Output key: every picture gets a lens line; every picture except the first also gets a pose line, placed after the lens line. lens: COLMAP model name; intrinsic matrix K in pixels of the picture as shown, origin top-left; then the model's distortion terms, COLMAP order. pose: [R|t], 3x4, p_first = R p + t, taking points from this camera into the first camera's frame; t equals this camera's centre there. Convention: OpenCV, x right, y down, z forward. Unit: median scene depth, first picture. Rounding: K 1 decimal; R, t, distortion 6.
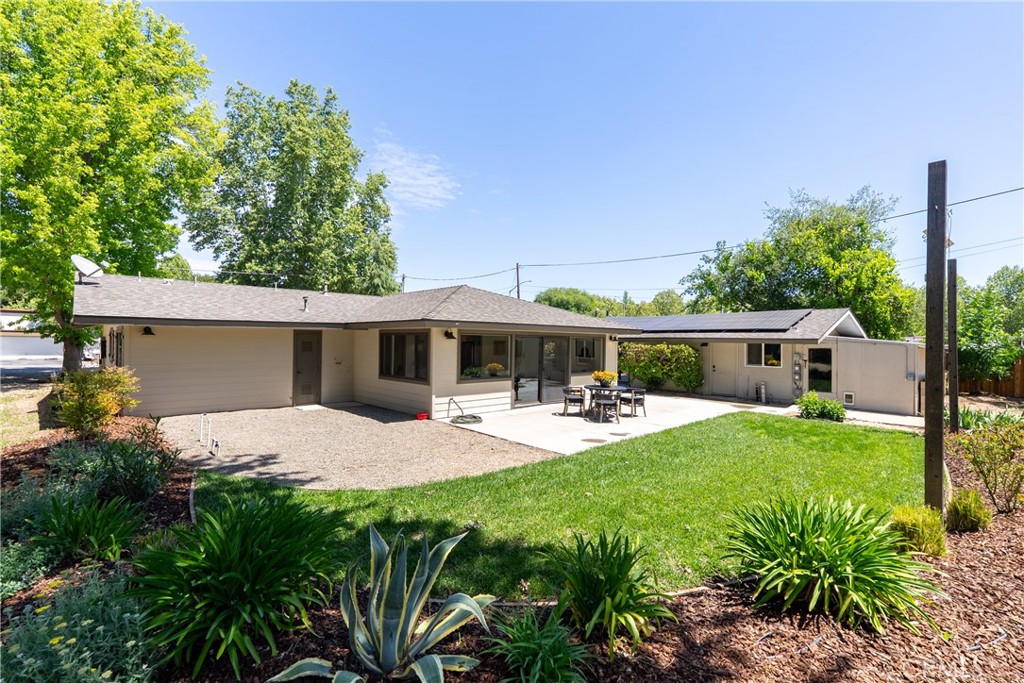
lens RADIAL K [[473.6, 0, 502.5], [0, 473.6, 344.2], [0, 0, 1]] dist [-0.005696, -0.000276]
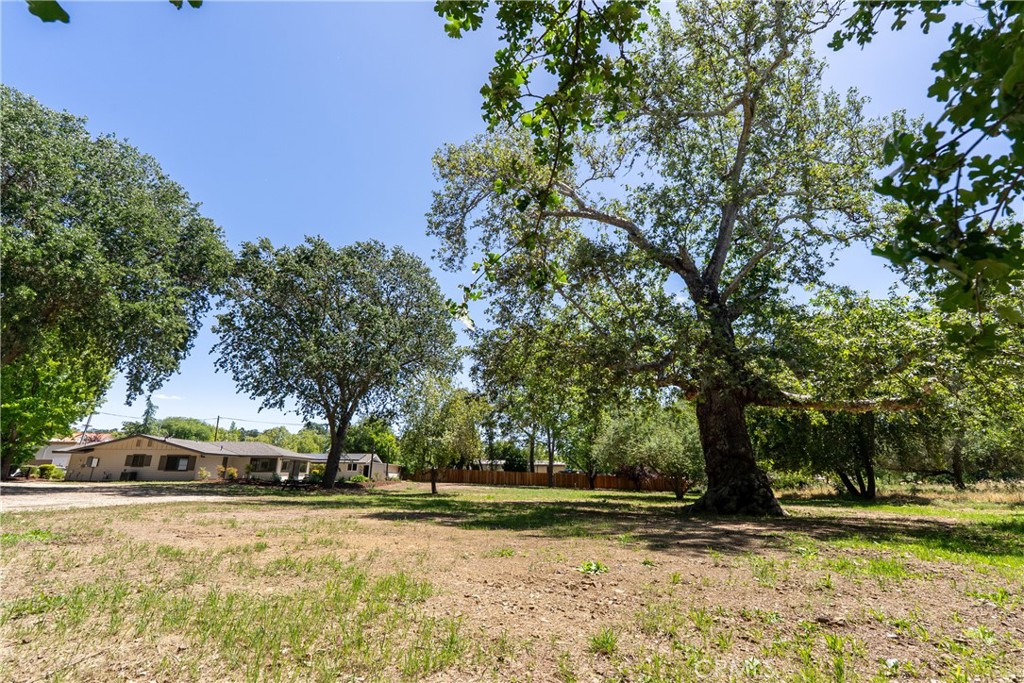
lens RADIAL K [[473.6, 0, 512.6], [0, 473.6, 342.7], [0, 0, 1]] dist [-0.005696, -0.000276]
pose [[0.668406, 0.201201, 0.716066, -0.950893], [-0.000512, 0.962843, -0.270063, 0.058646], [-0.743796, 0.180145, 0.643673, -1.623622]]
